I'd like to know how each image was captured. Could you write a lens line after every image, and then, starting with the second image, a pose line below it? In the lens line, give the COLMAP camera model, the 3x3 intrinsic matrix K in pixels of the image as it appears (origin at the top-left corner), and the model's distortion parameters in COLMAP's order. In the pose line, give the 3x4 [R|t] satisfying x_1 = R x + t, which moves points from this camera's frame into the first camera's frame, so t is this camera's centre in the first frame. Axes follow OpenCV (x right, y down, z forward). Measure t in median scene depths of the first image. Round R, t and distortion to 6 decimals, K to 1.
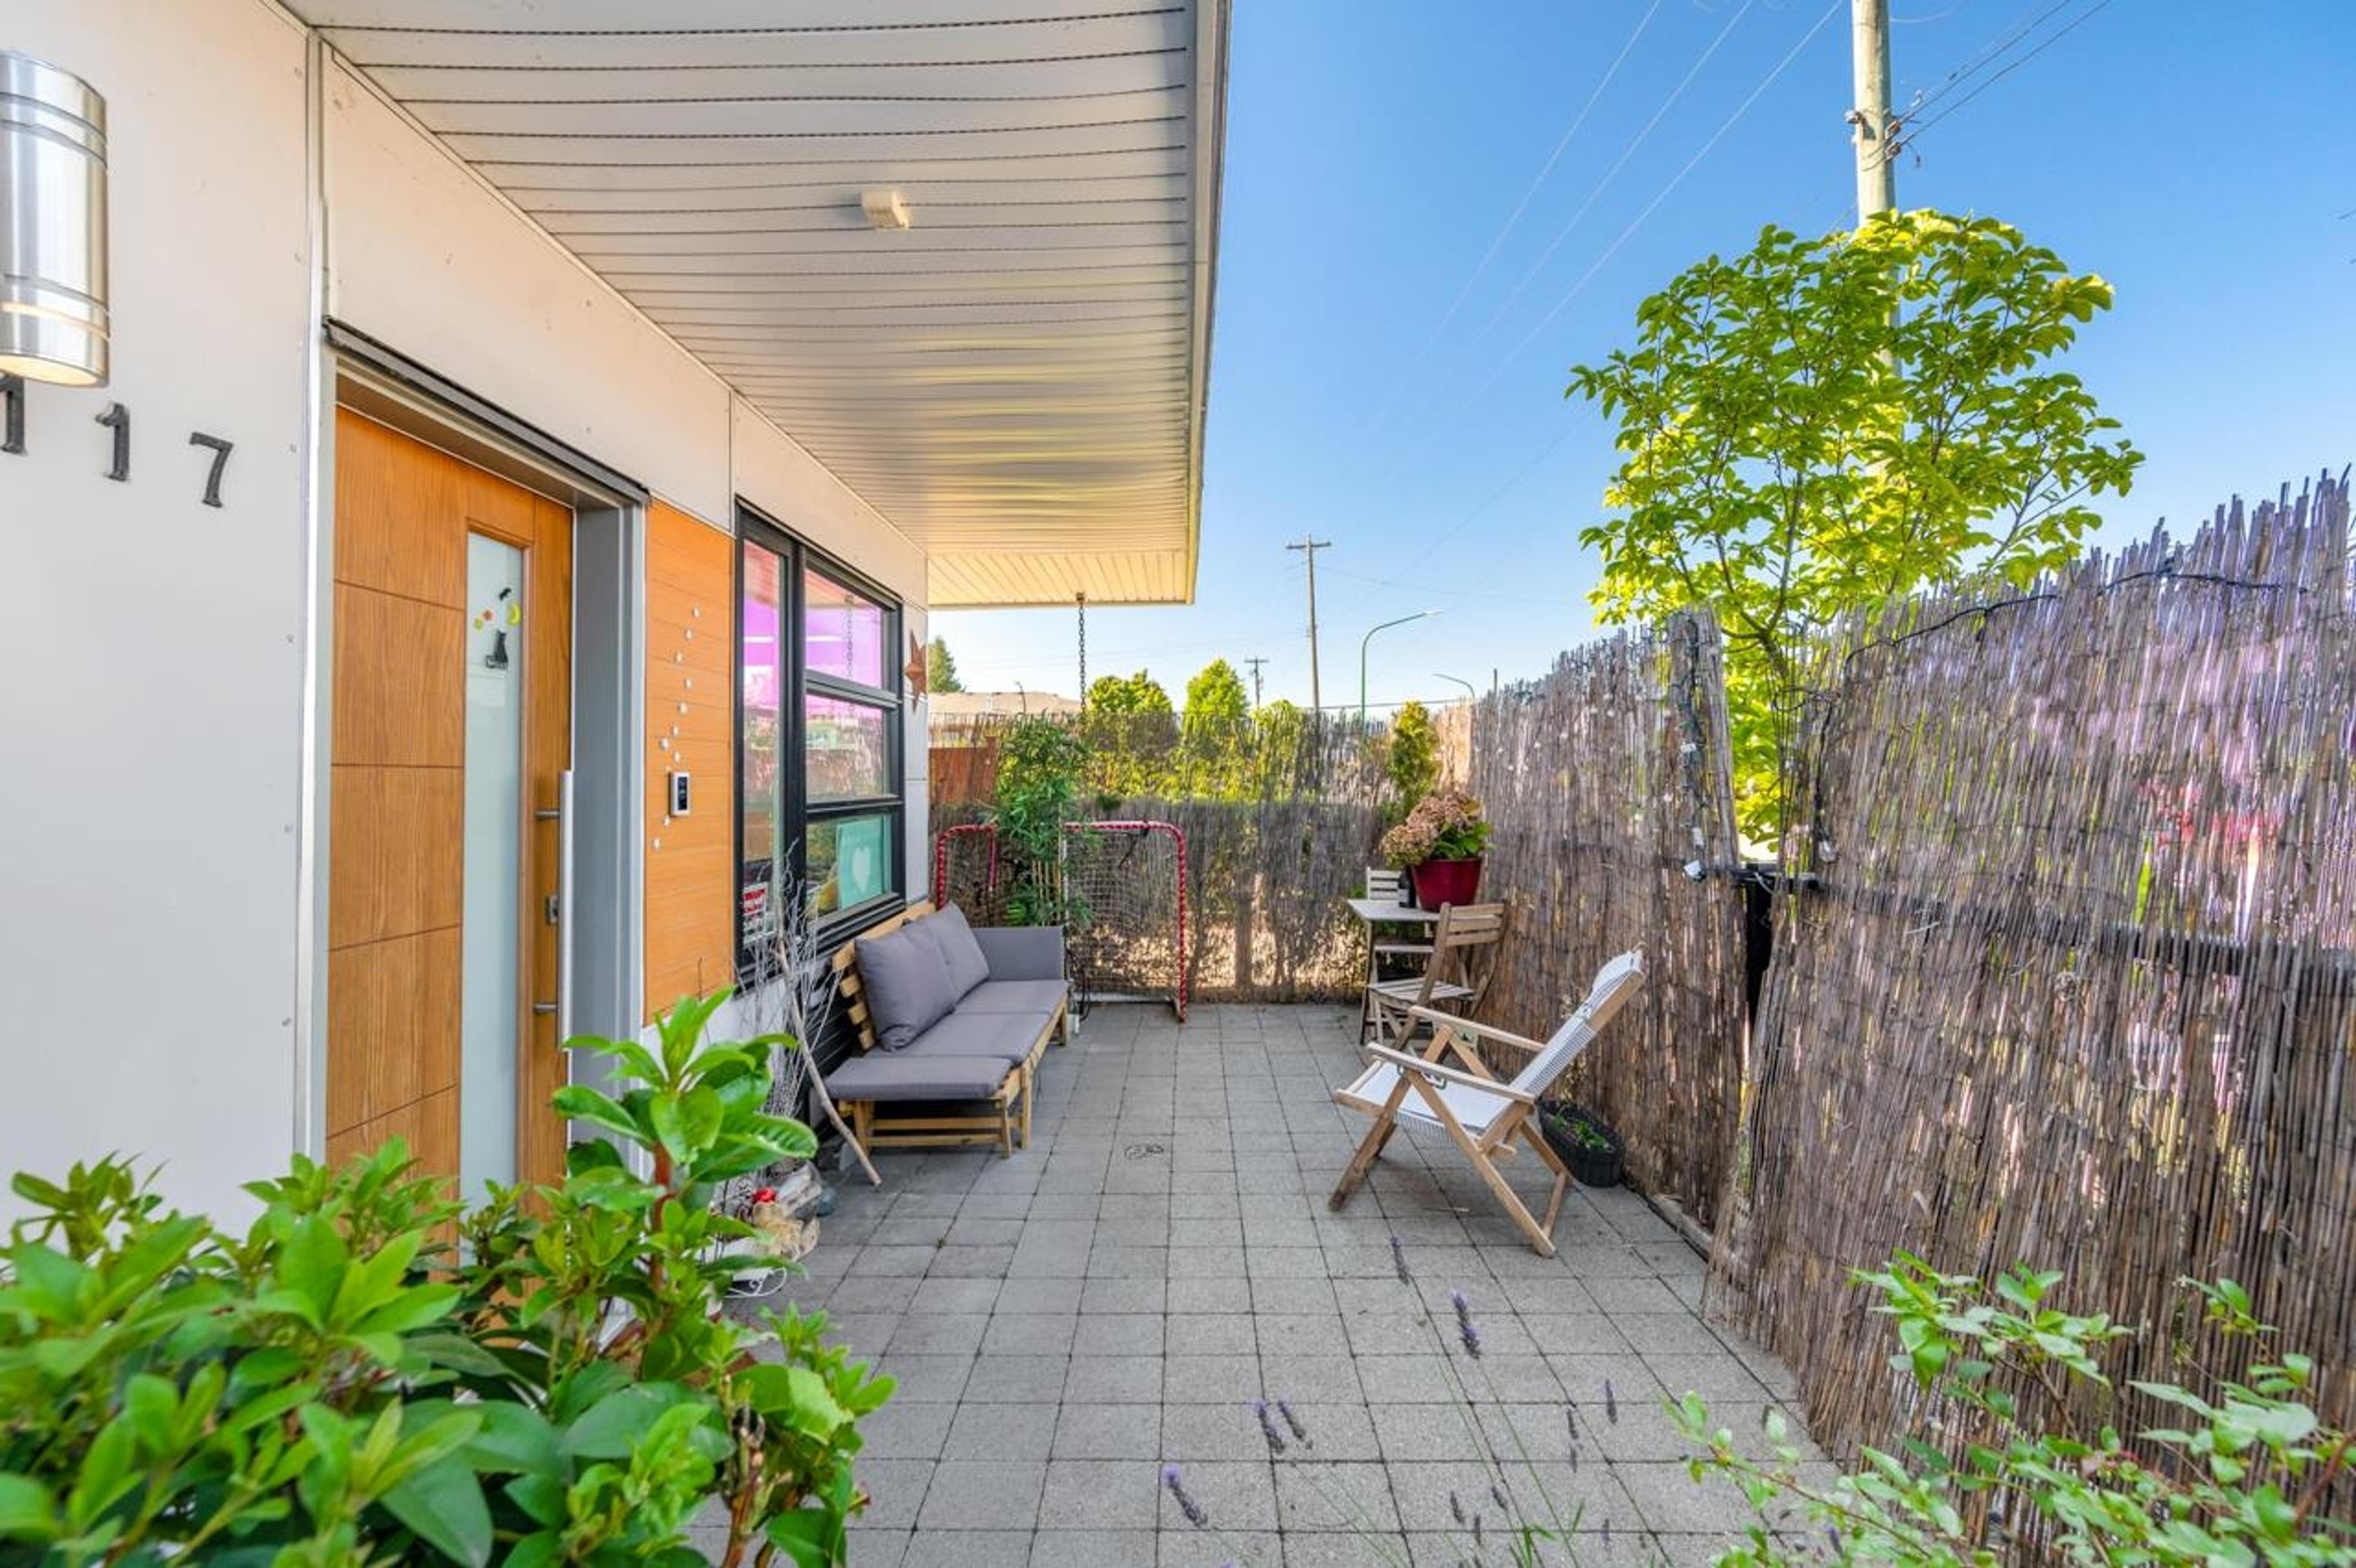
lens RADIAL K [[981.6, 0, 1181.7], [0, 981.6, 778.0], [0, 0, 1]] dist [-0.000037, -0.000131]
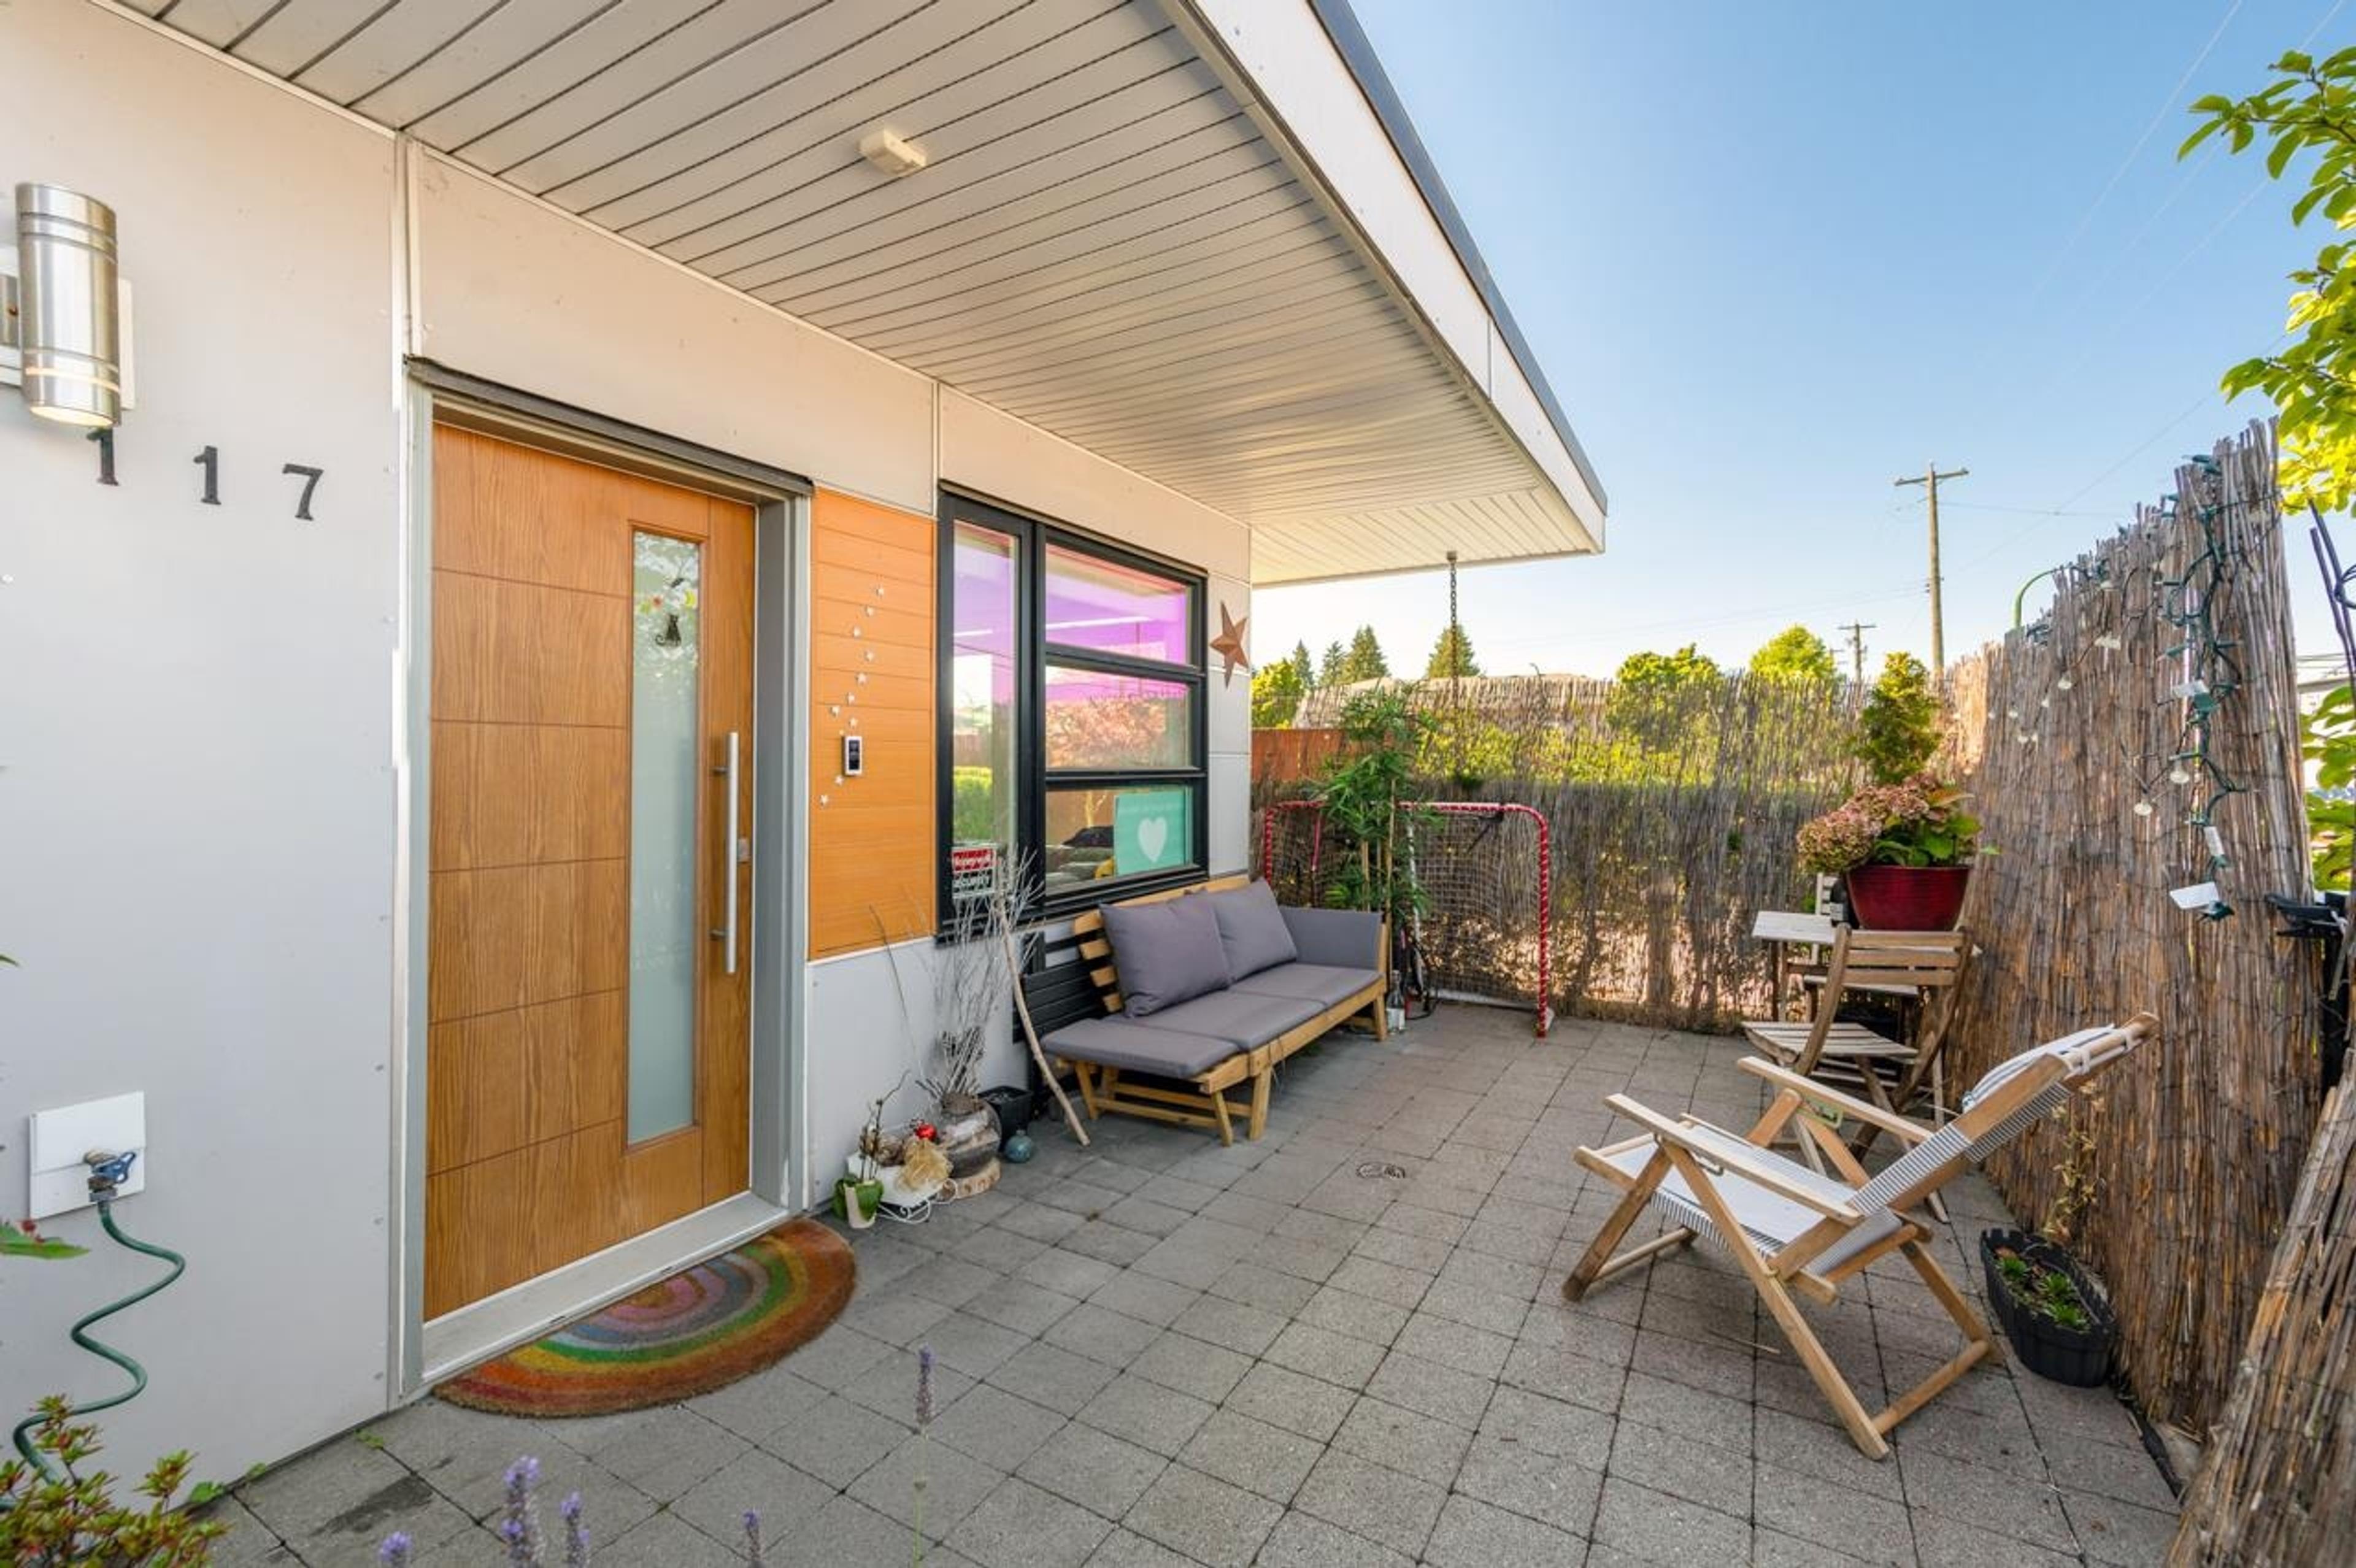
lens RADIAL K [[966.1, 0, 1178.0], [0, 966.1, 784.0], [0, 0, 1]] dist [0.000549, 0.000133]
pose [[0.862165, 0.017084, -0.506339, 0.252942], [-0.006643, 0.999727, 0.022420, 0.015025], [0.506584, -0.015966, 0.862043, 0.174846]]
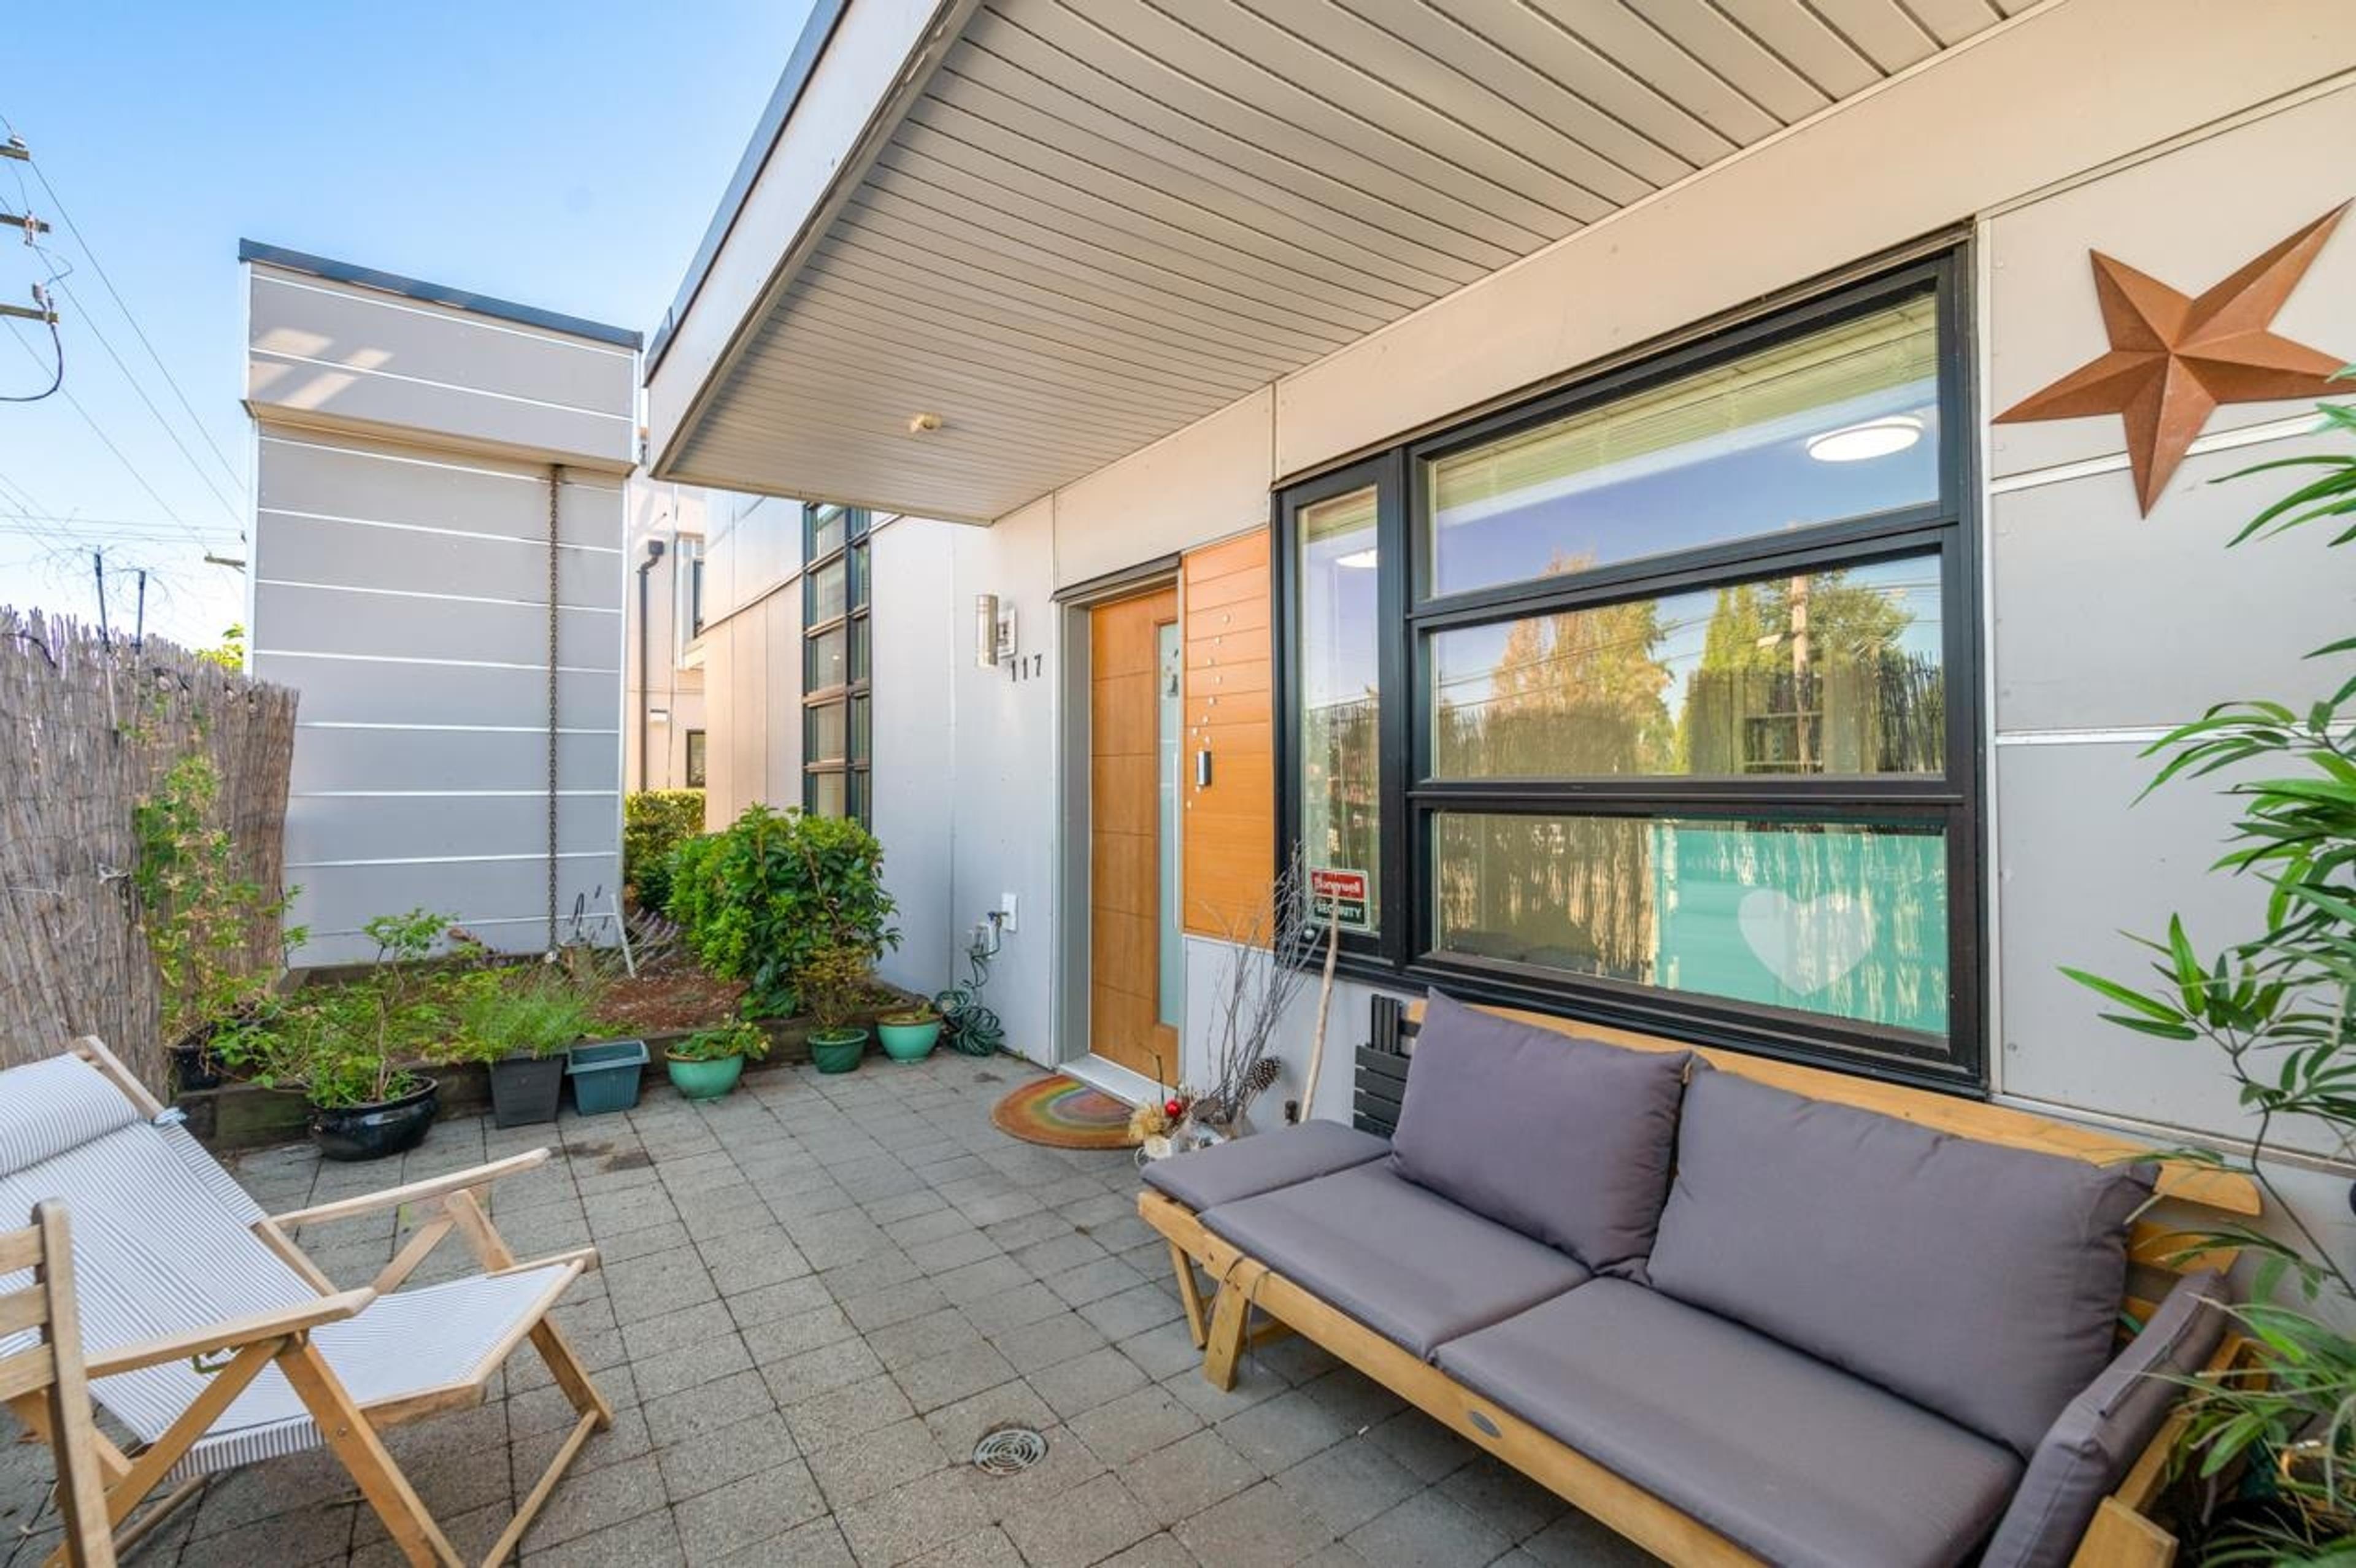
lens RADIAL K [[1063.9, 0, 1168.3], [0, 1063.9, 777.4], [0, 0, 1]] dist [-0.001485, -0.000134]
pose [[-0.824256, 0.009544, -0.566137, 0.228449], [0.010385, 0.999945, 0.001737, 0.018037], [0.566122, -0.004447, -0.824309, 1.500084]]
